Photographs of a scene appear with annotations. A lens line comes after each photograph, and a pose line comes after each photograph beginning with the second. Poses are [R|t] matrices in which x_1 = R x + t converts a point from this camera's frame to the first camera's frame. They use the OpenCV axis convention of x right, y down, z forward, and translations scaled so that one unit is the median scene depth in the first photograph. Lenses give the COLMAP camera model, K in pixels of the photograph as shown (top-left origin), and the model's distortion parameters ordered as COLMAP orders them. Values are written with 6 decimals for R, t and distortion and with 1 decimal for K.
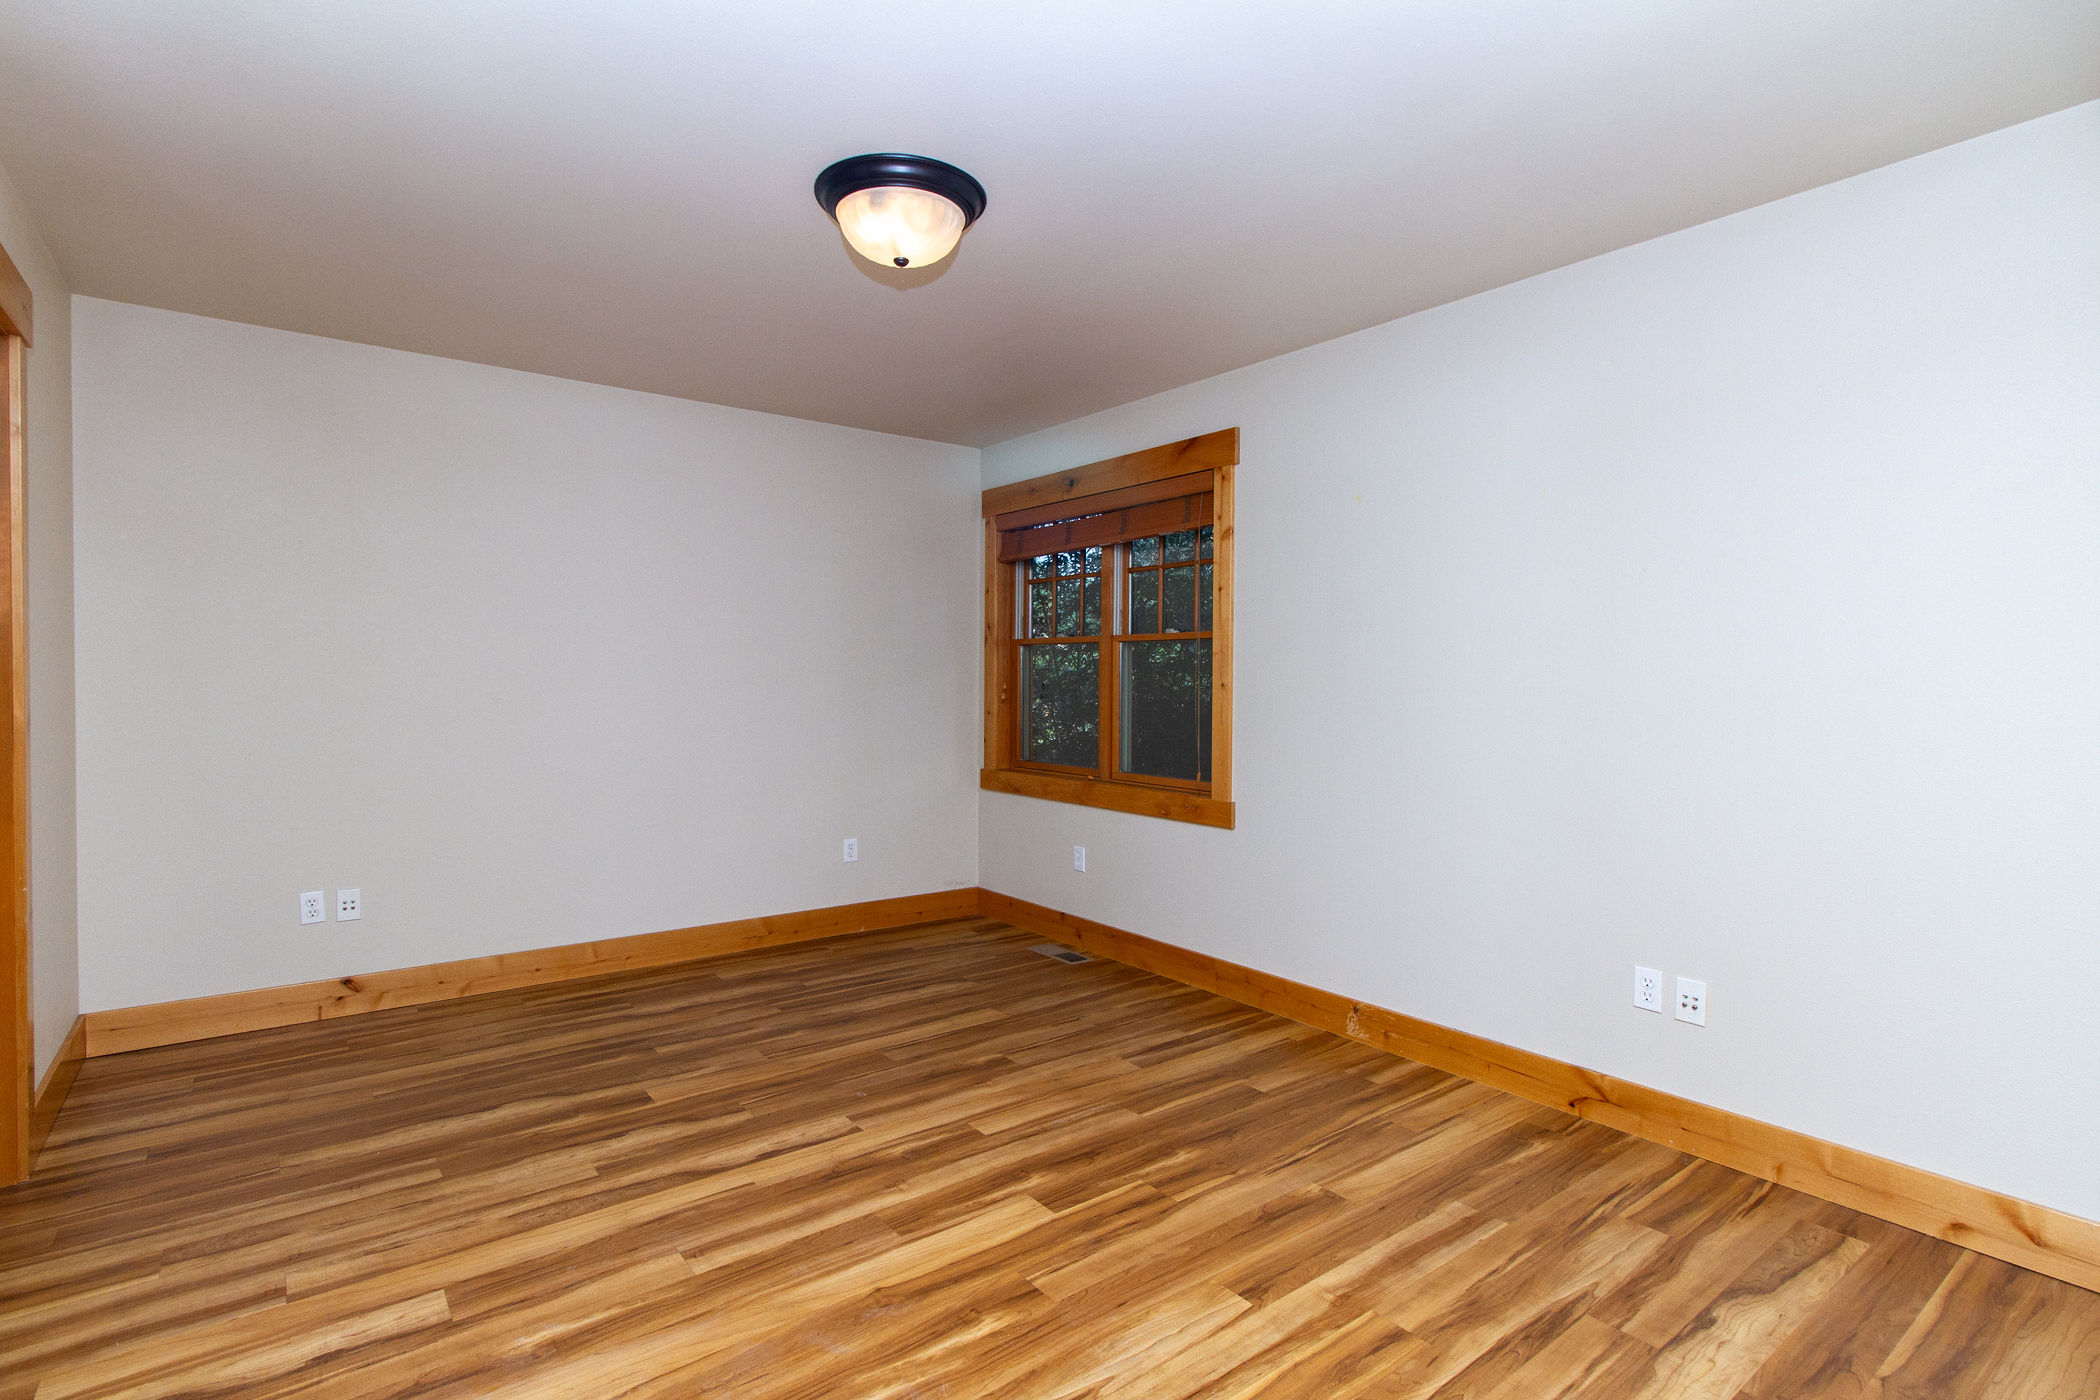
lens RADIAL K [[1015.6, 0, 1050.0], [0, 1015.6, 700.0], [0, 0, 1]] dist [0.000352, 0.000102]
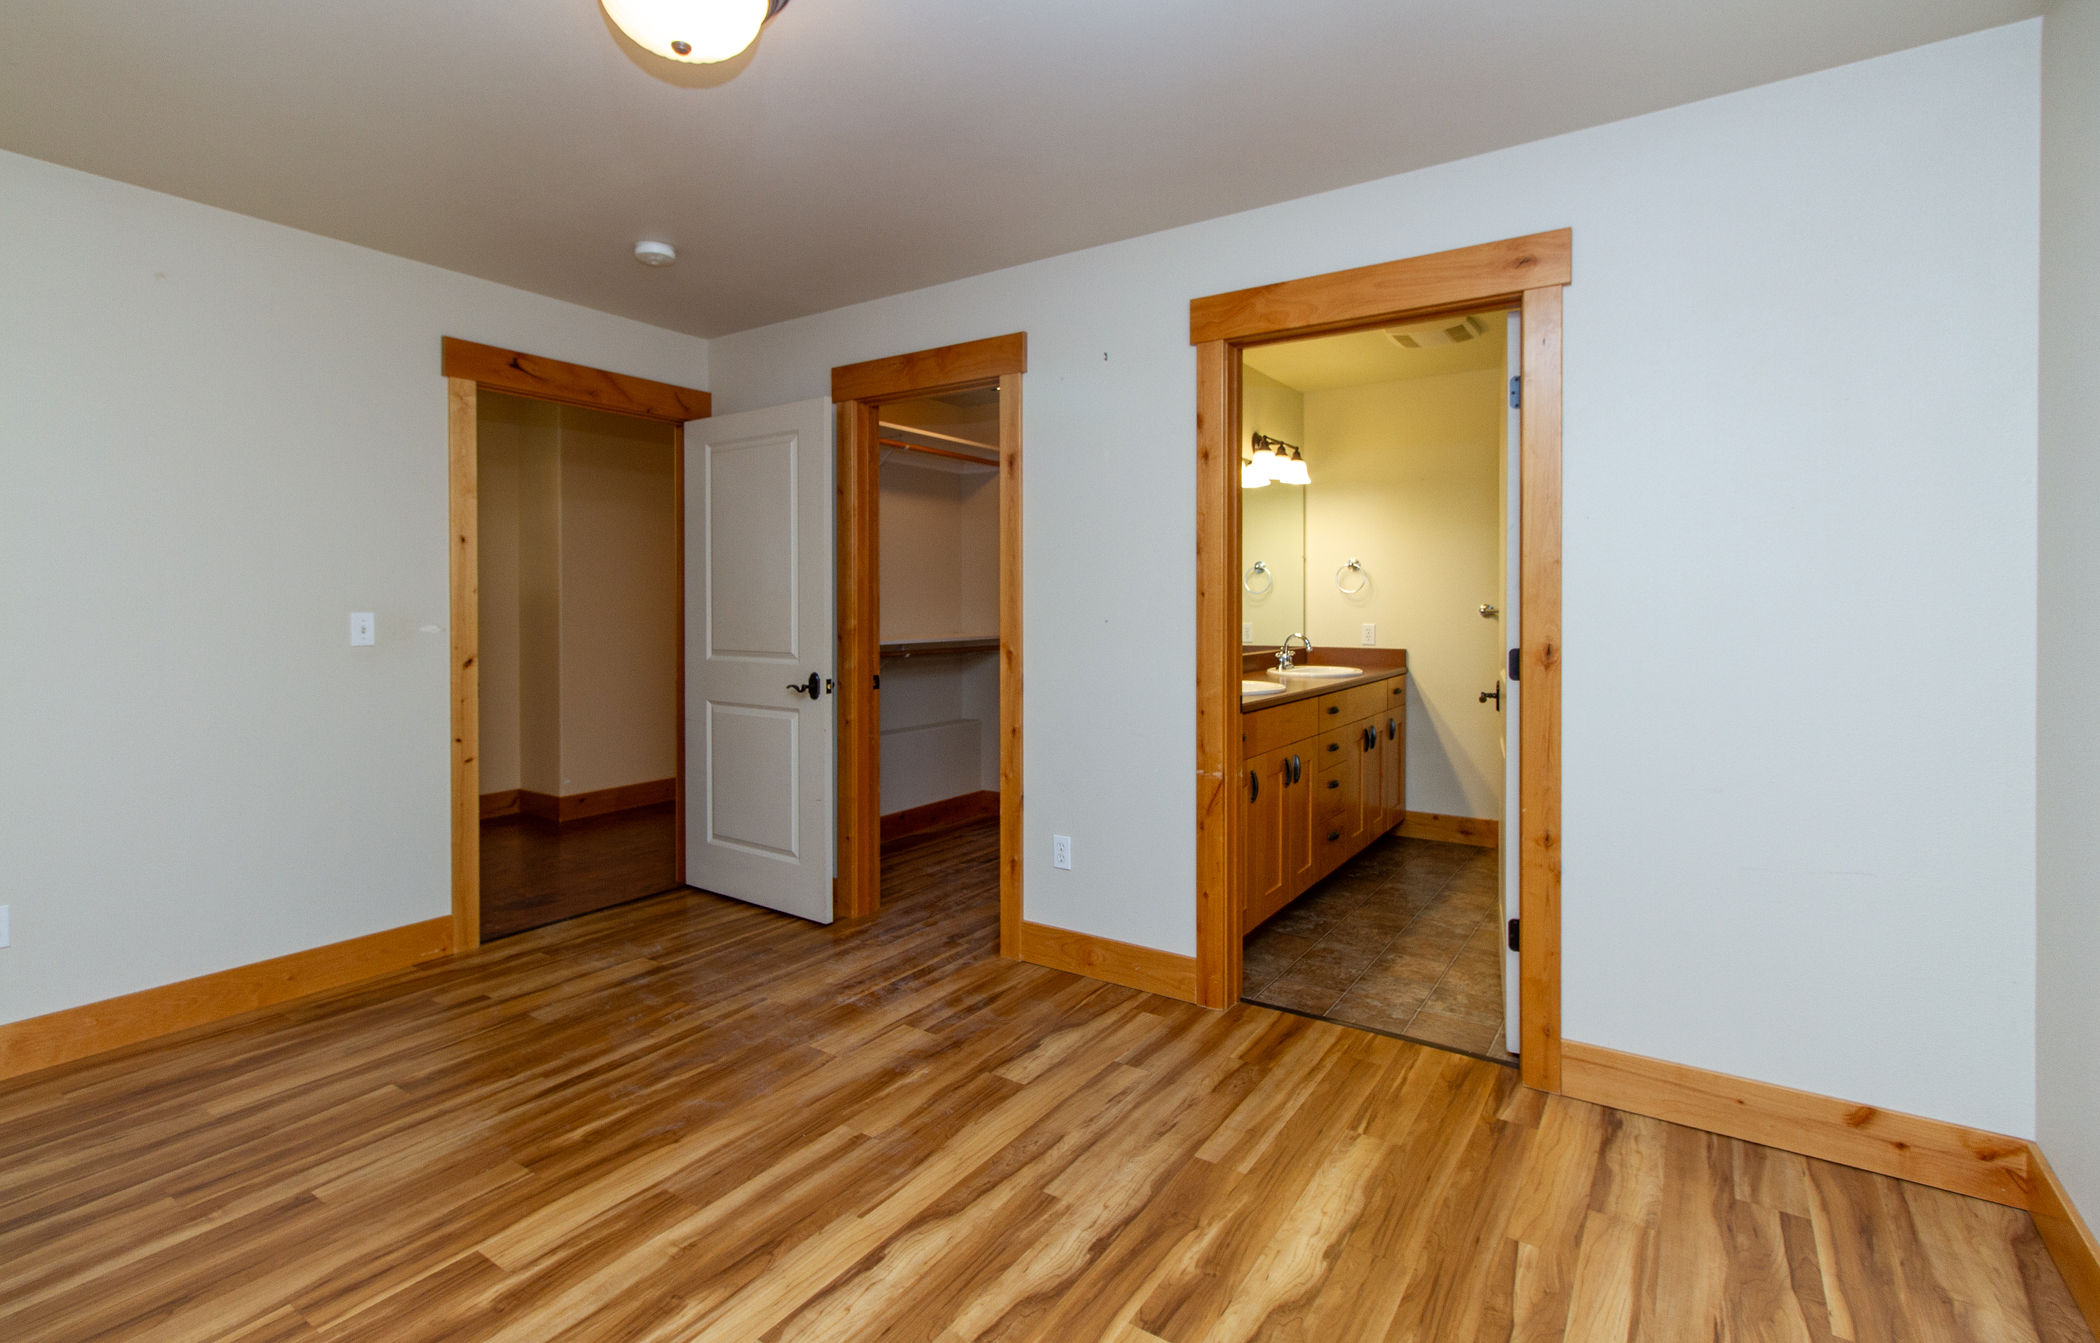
lens RADIAL K [[979.6, 0, 1048.5], [0, 979.6, 608.0], [0, 0, 1]] dist [0.001140, 0.000309]
pose [[-0.948201, -0.006345, -0.317607, -0.195629], [-0.014908, 0.999588, 0.024540, -0.070086], [0.317320, 0.028003, -0.947905, 2.018684]]
